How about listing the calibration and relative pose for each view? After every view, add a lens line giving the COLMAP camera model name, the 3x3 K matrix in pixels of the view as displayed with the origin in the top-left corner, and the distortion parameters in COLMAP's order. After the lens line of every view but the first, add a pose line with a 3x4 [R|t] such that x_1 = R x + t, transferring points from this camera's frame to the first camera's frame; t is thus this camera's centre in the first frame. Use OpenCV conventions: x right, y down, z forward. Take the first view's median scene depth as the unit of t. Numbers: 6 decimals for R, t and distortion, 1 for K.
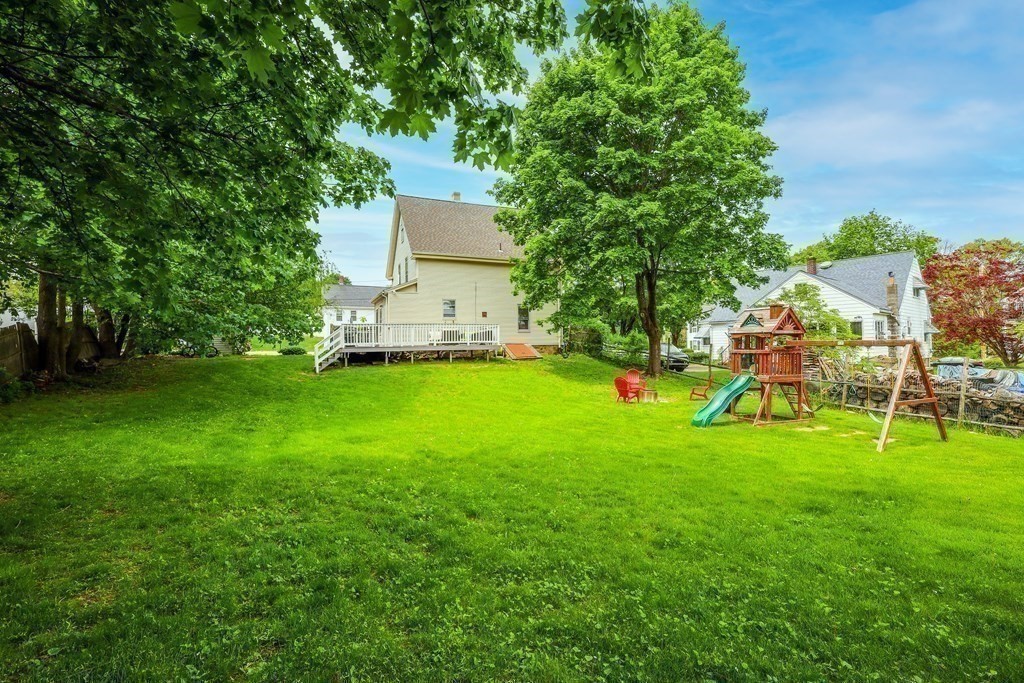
lens RADIAL K [[479.8, 0, 507.7], [0, 479.8, 332.8], [0, 0, 1]] dist [0.002639, 0.000449]
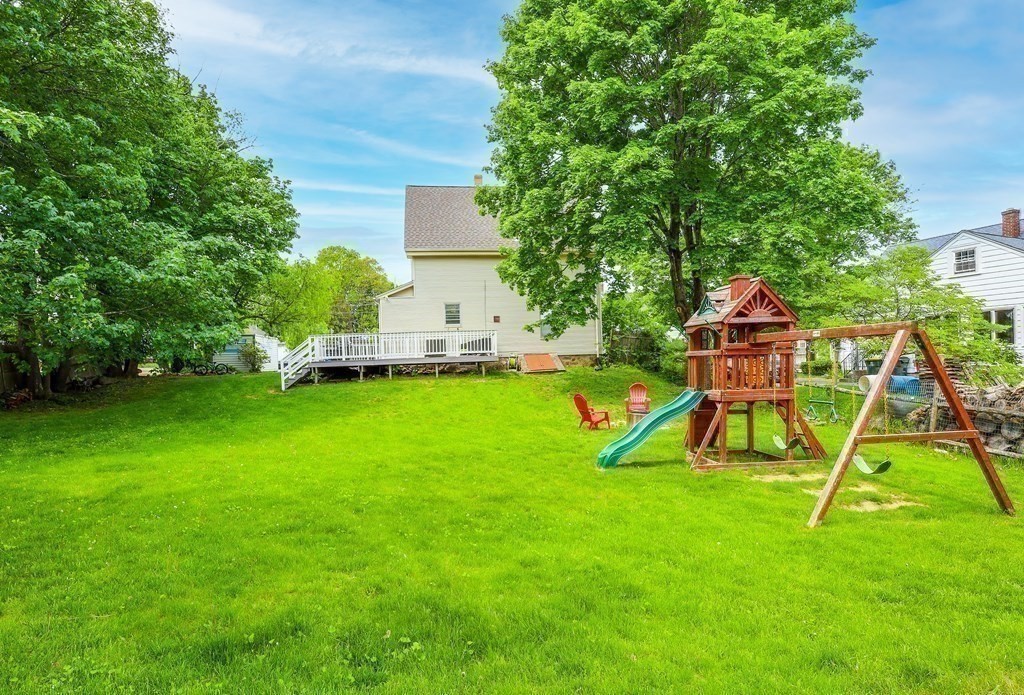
lens RADIAL K [[530.8, 0, 510.9], [0, 530.8, 366.4], [0, 0, 1]] dist [0.003717, 0.000385]
pose [[0.957064, -0.016048, -0.289433, 0.286034], [0.026817, 0.999086, 0.033279, 0.016059], [0.288634, -0.039611, 0.956620, 0.150885]]
